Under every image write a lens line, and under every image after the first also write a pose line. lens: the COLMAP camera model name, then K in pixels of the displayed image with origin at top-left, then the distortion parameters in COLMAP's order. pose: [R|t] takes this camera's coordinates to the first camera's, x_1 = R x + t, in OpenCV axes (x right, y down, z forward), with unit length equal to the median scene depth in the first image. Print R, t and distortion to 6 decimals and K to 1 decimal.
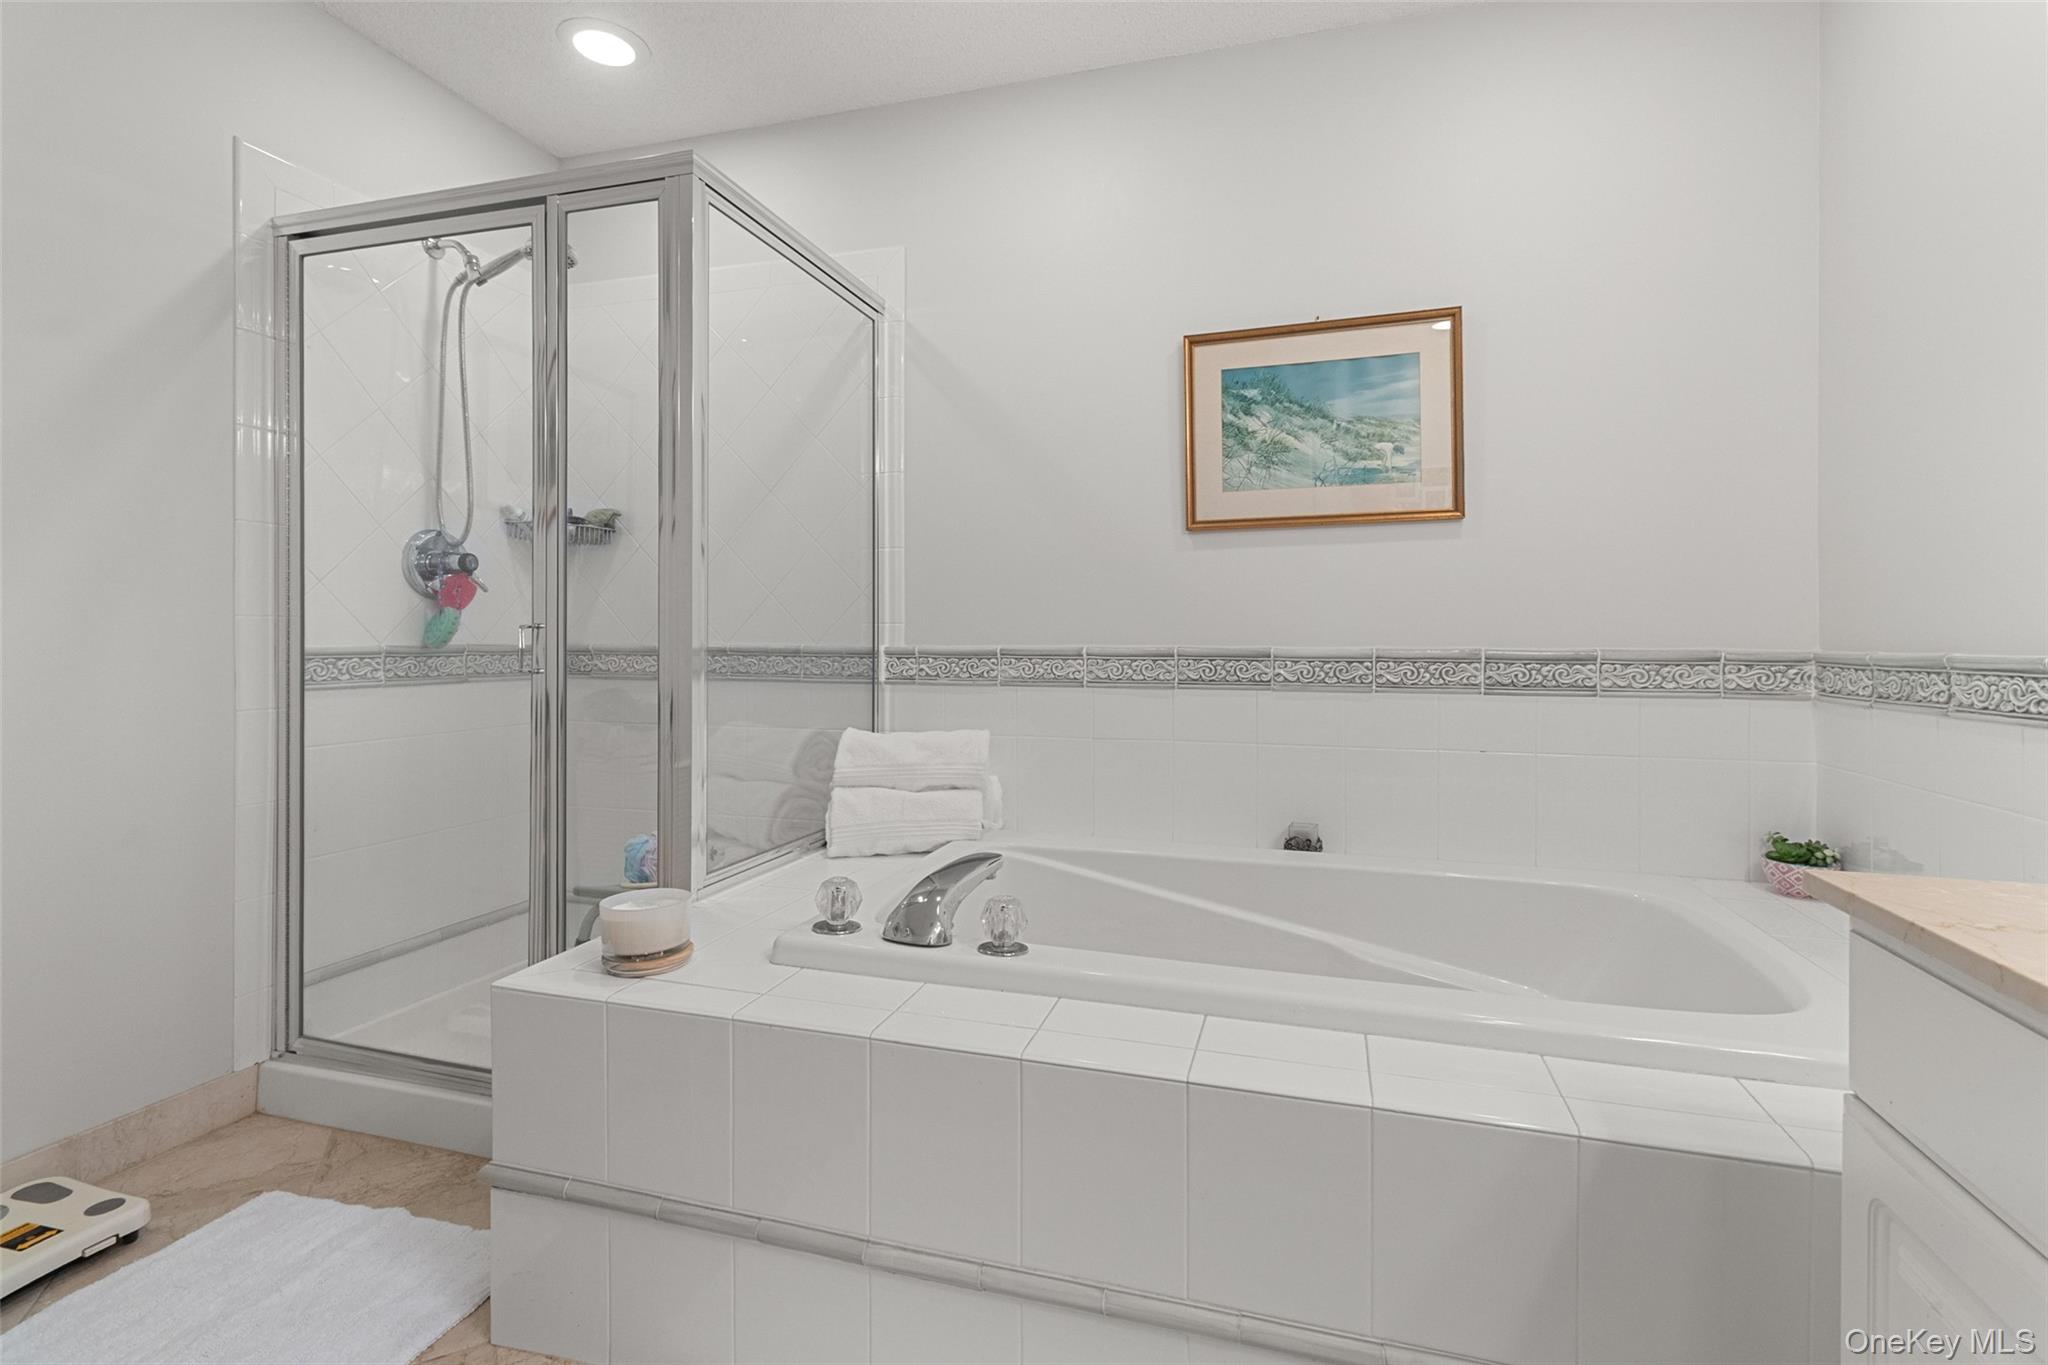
lens RADIAL K [[963.3, 0, 1023.4], [0, 963.3, 635.9], [0, 0, 1]] dist [0.007646, 0.000230]
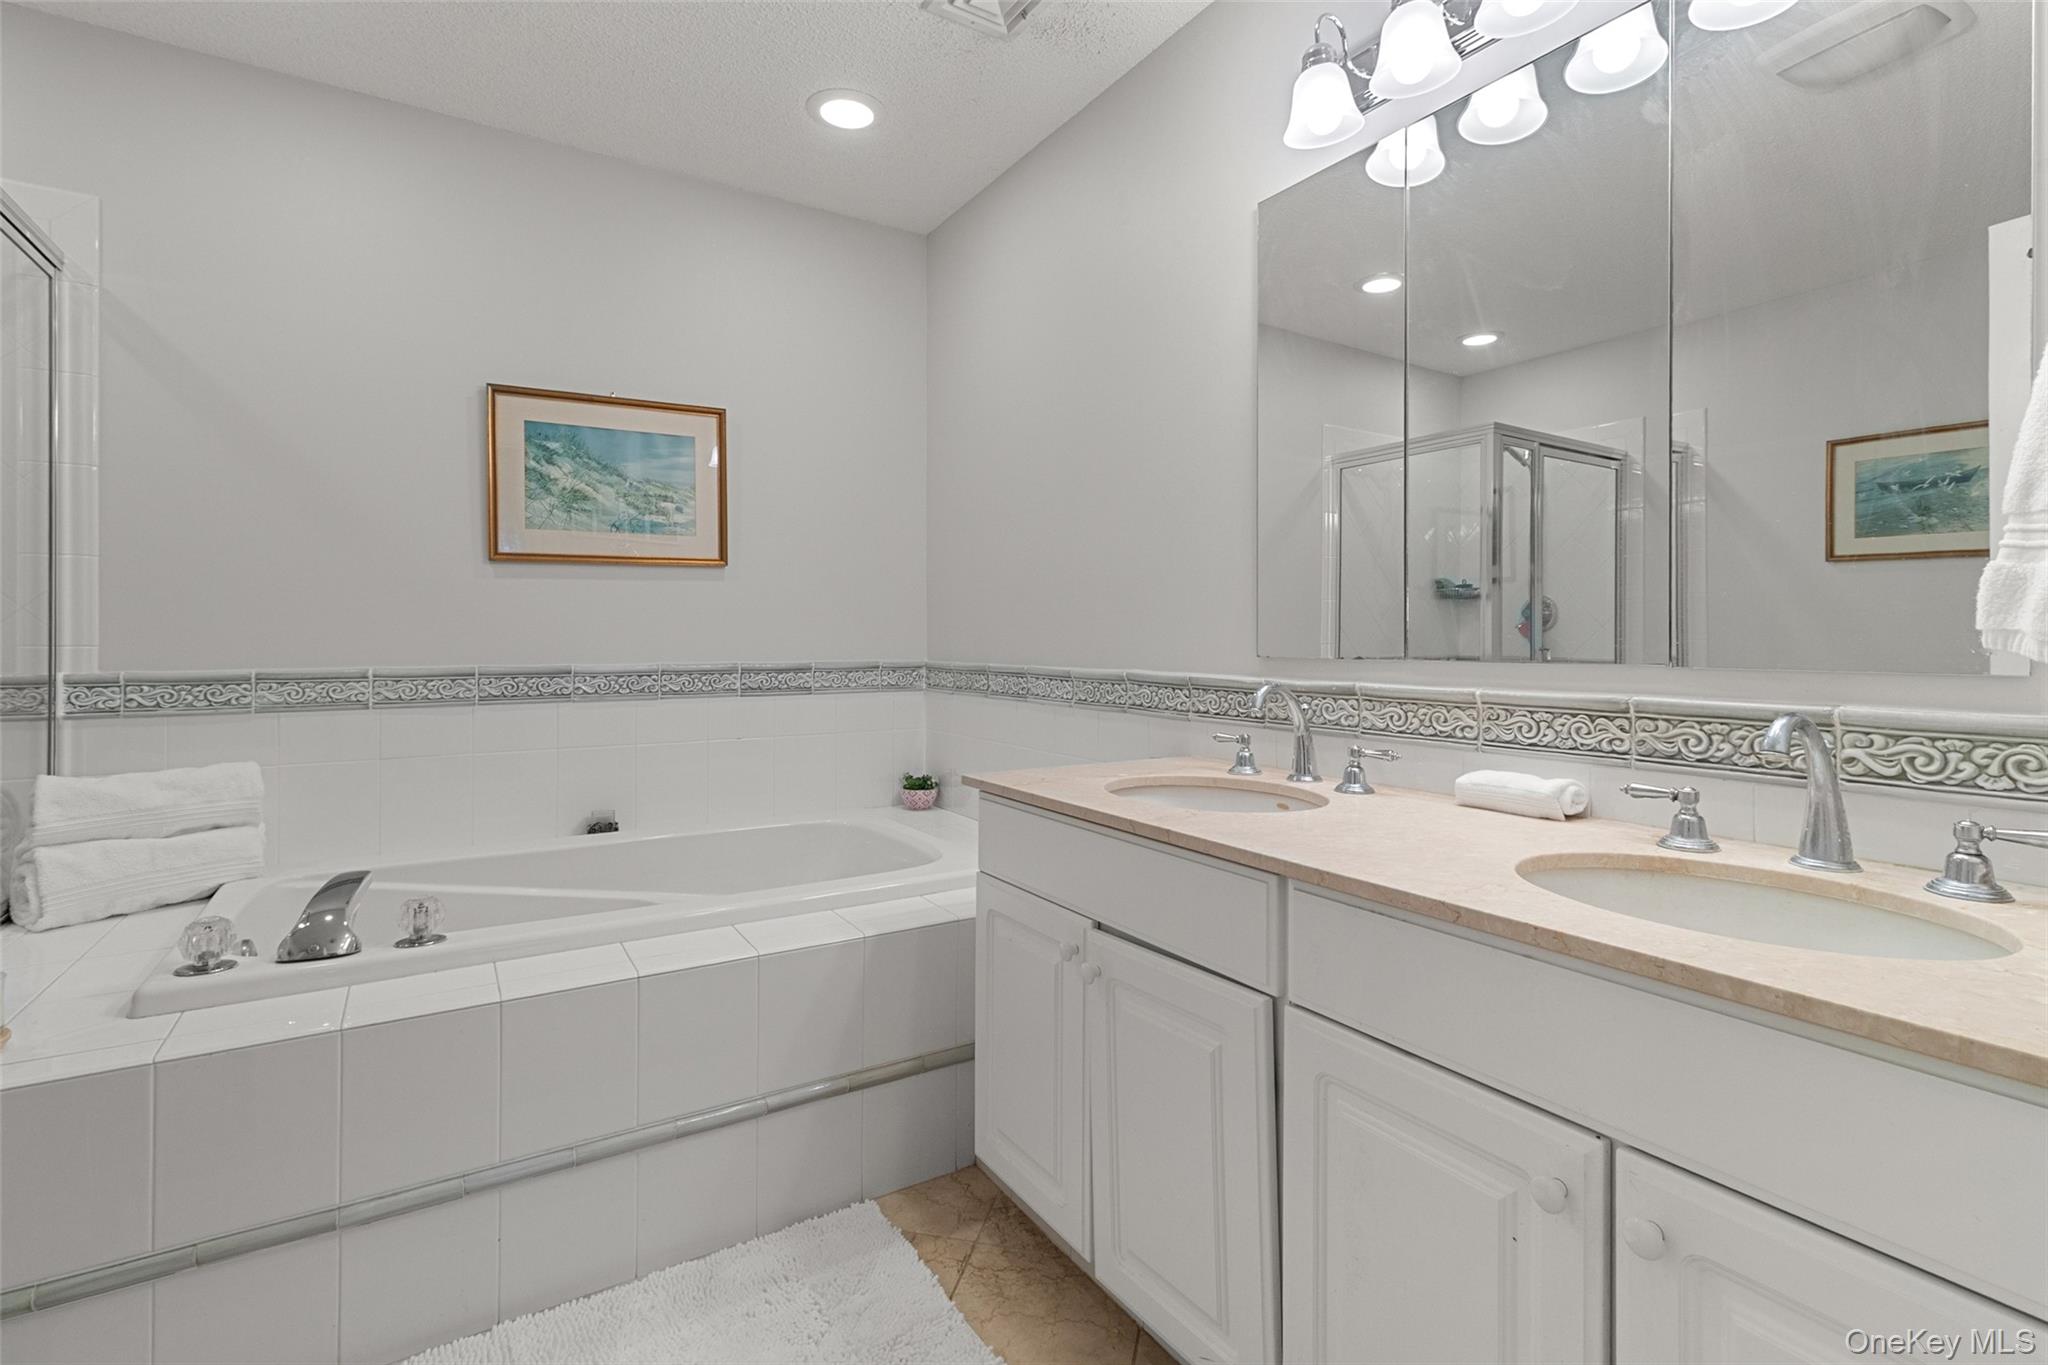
lens RADIAL K [[950.9, 0, 1039.1], [0, 950.9, 669.9], [0, 0, 1]] dist [0.002801, -0.000323]
pose [[0.656383, -0.029431, 0.753854, -0.246006], [0.000892, 0.999268, 0.038235, -0.026745], [-0.754427, -0.024424, 0.655929, -0.188514]]
